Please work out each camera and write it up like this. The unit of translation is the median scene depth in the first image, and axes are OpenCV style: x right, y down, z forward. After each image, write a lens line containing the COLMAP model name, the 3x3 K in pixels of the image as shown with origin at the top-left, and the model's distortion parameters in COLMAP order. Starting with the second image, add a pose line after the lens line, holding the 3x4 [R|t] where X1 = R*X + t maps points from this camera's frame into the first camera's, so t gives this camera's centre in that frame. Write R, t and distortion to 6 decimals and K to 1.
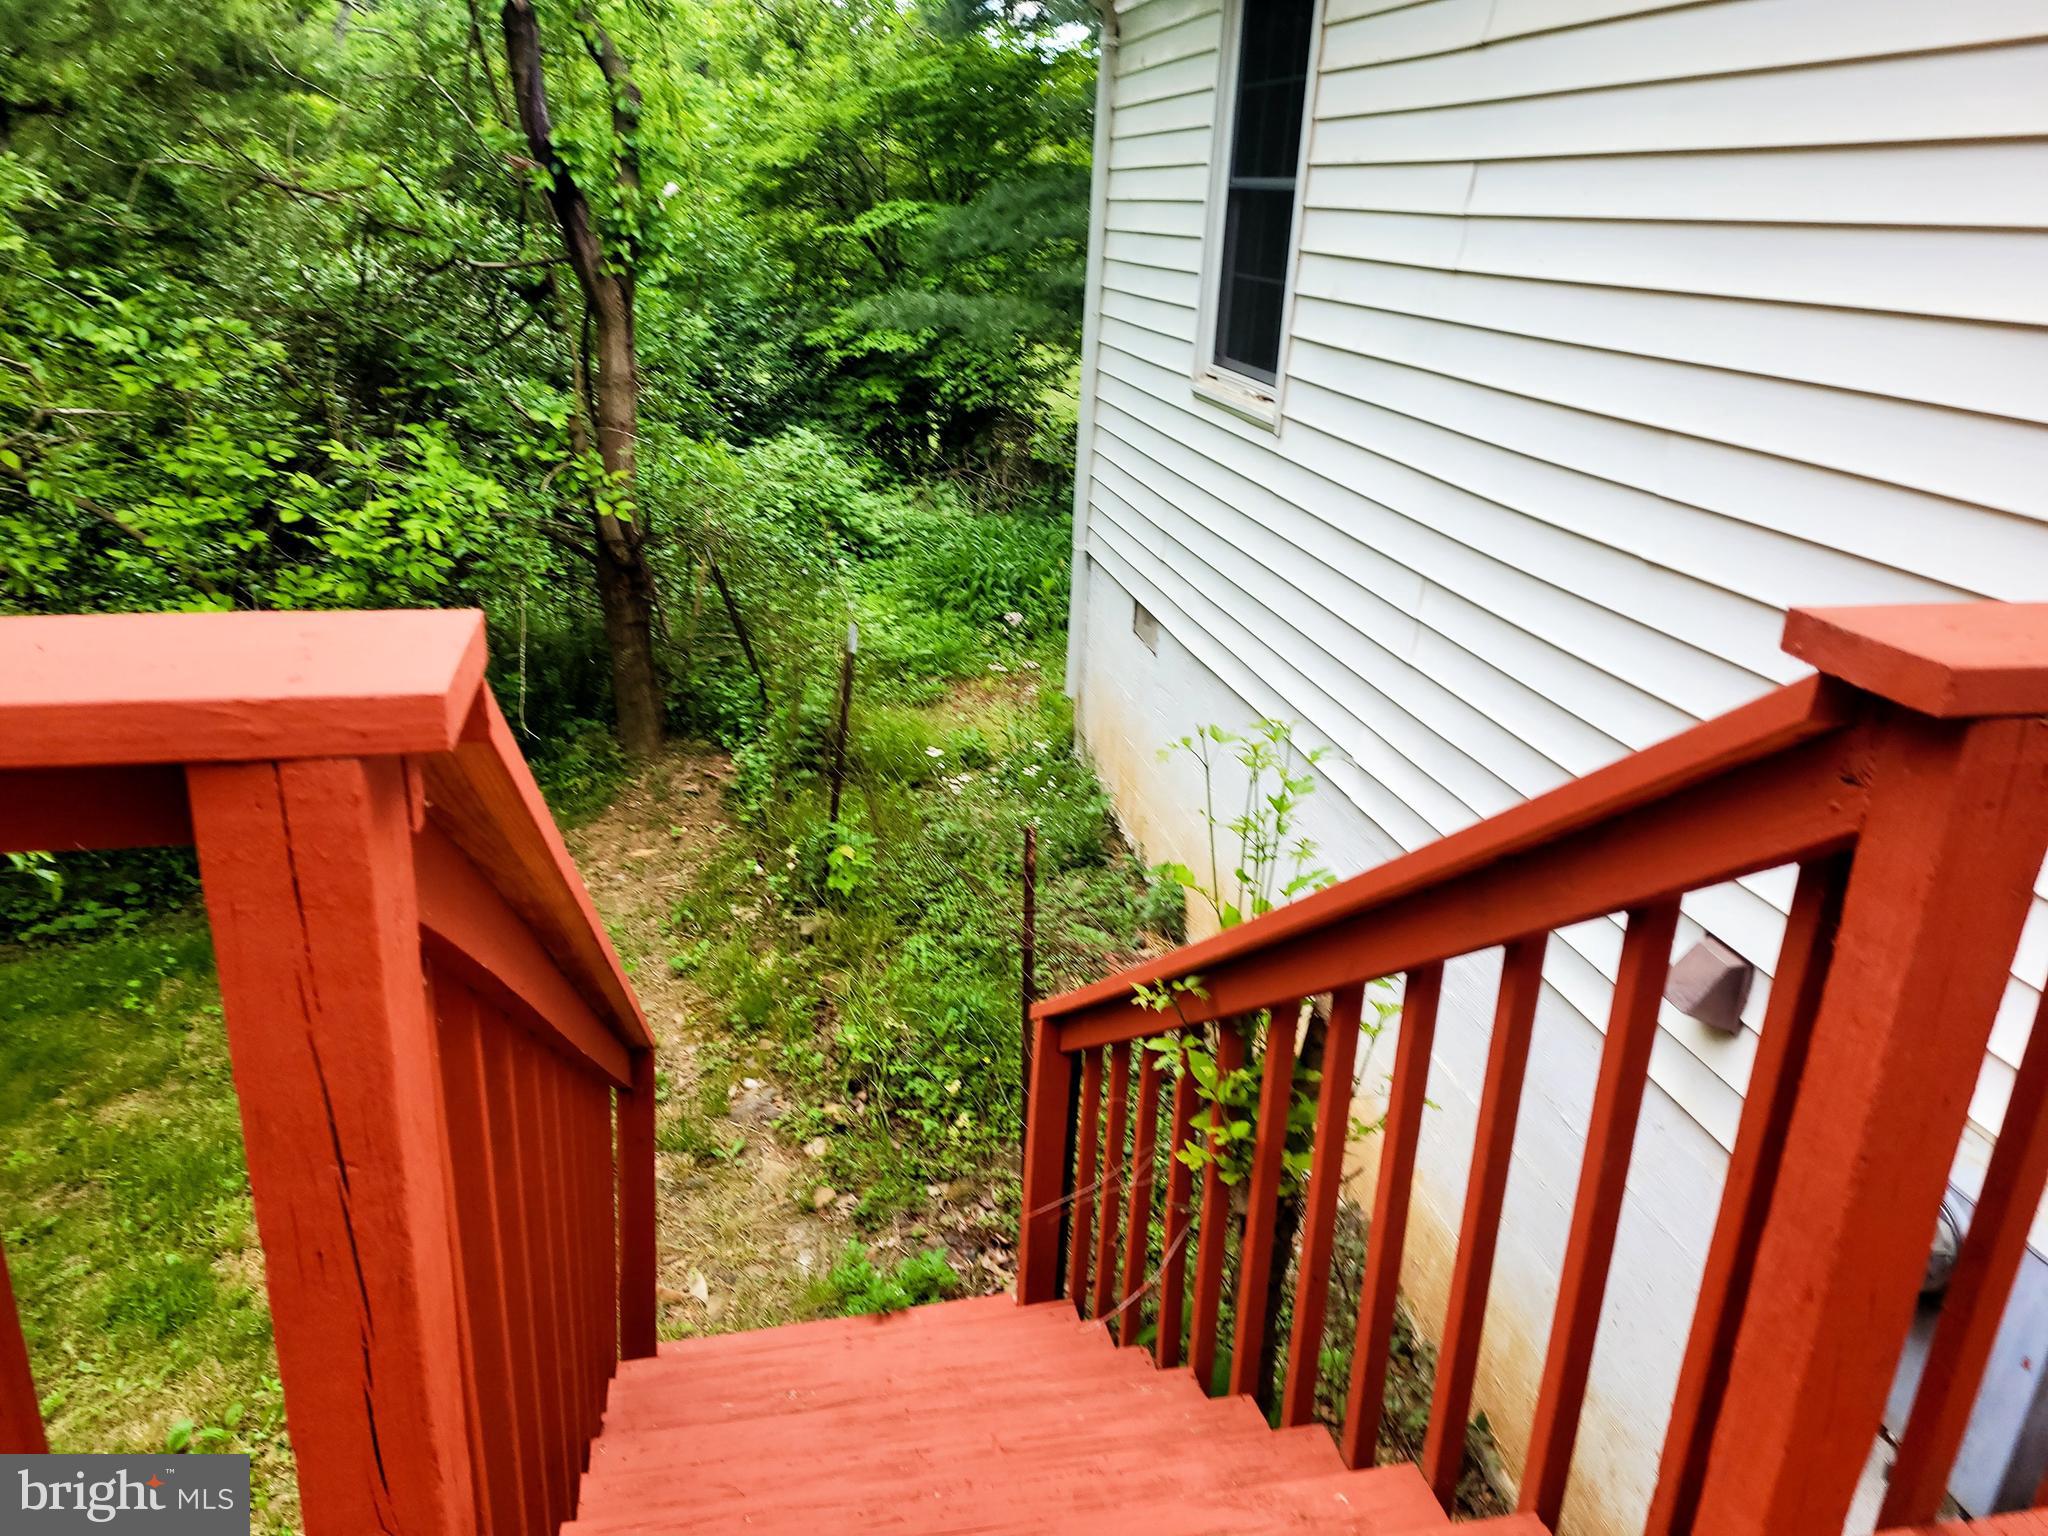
lens RADIAL K [[1528.2, 0, 1044.2], [0, 1528.2, 765.7], [0, 0, 1]] dist [0.065018, -0.056388]
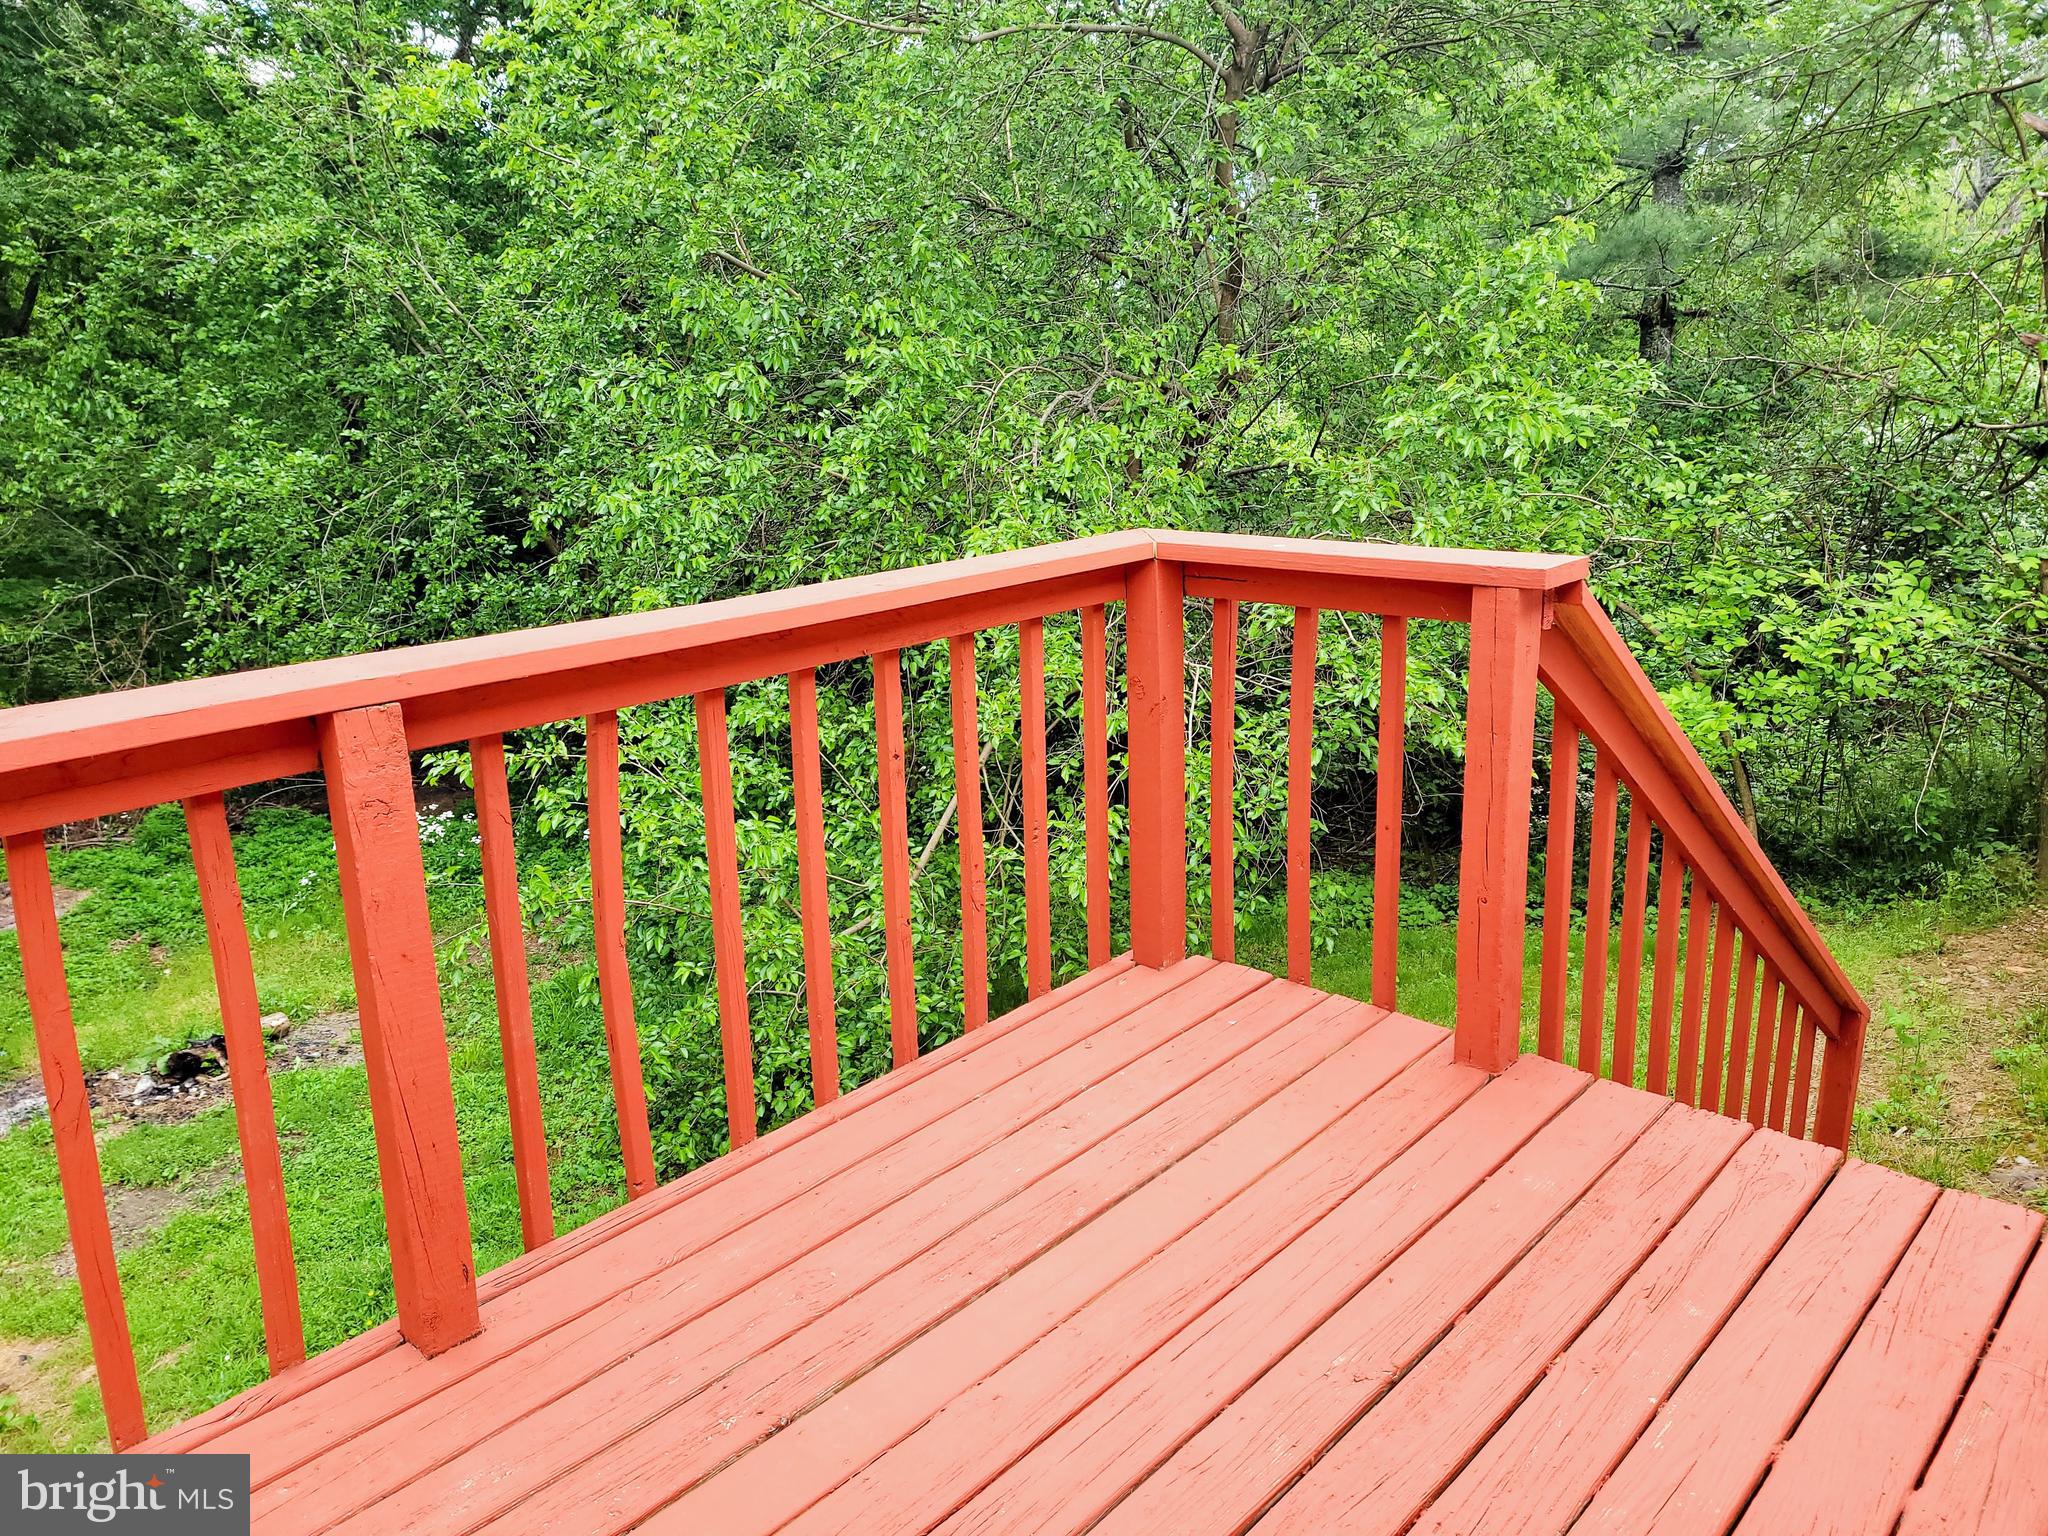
lens RADIAL K [[1528.2, 0, 1033.7], [0, 1528.2, 735.7], [0, 0, 1]] dist [0.065018, -0.056388]
pose [[0.579816, 0.140763, -0.802496, 0.179214], [-0.236621, 0.971602, -0.000536, 0.062616], [0.779631, 0.190198, 0.596658, -0.182325]]
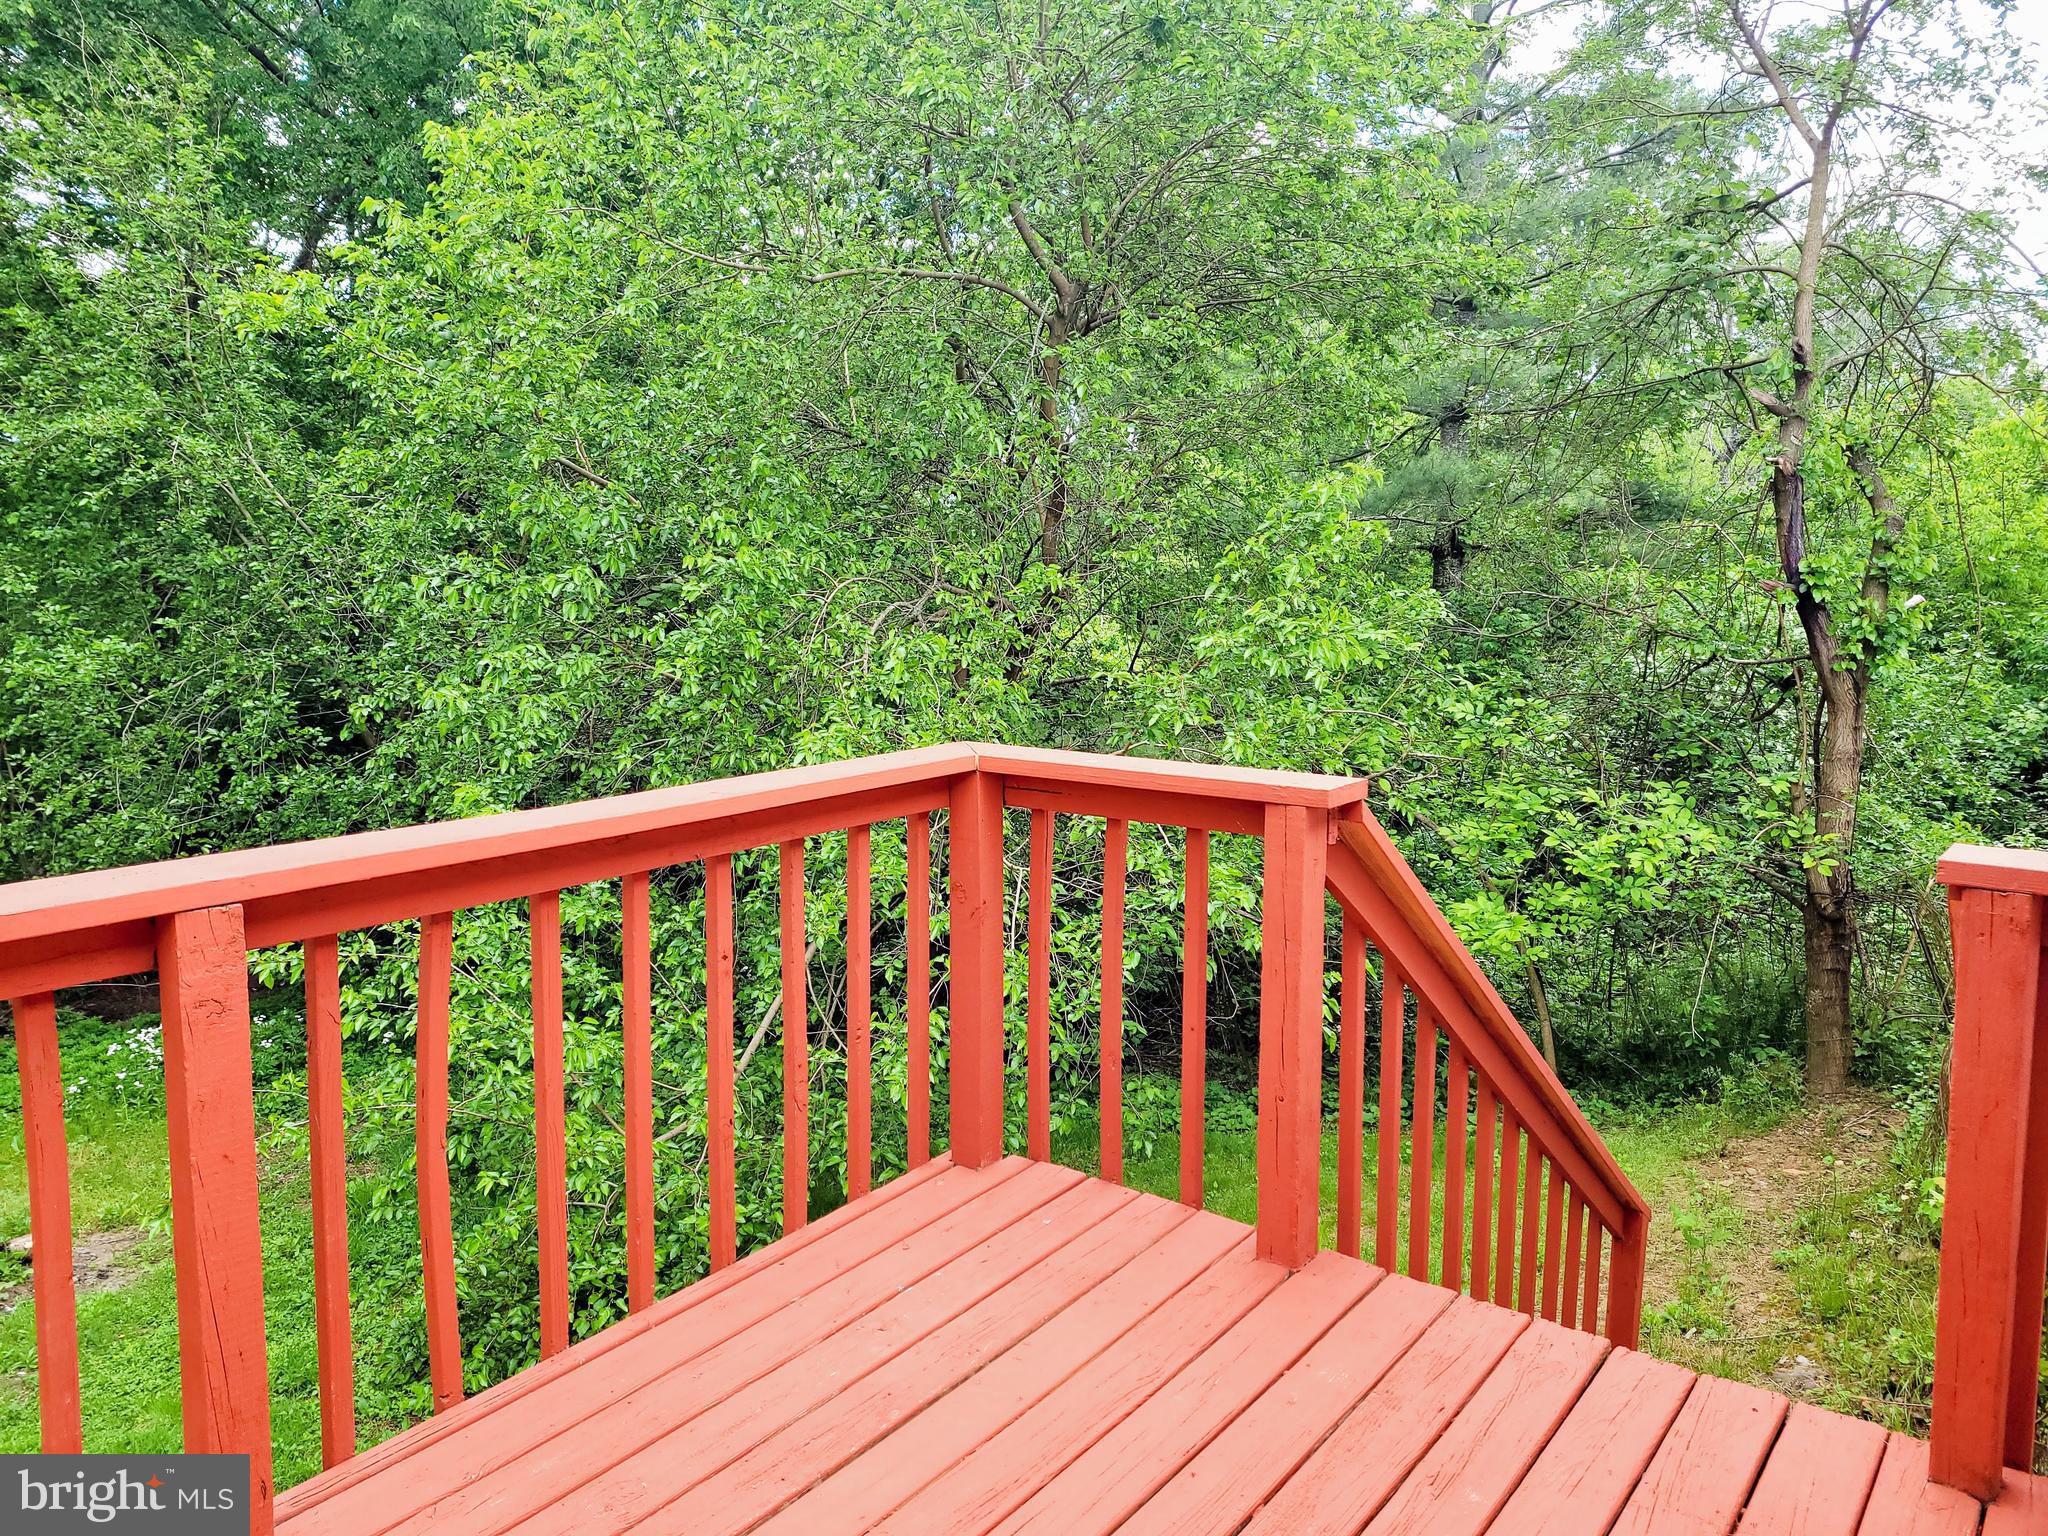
lens RADIAL K [[1528.2, 0, 1003.2], [0, 1528.2, 734.0], [0, 0, 1]] dist [0.065018, -0.056388]
pose [[0.651039, 0.047289, -0.757570, 0.199029], [-0.243812, 0.958197, -0.149714, 0.061968], [0.718821, 0.282174, 0.635353, -0.197567]]
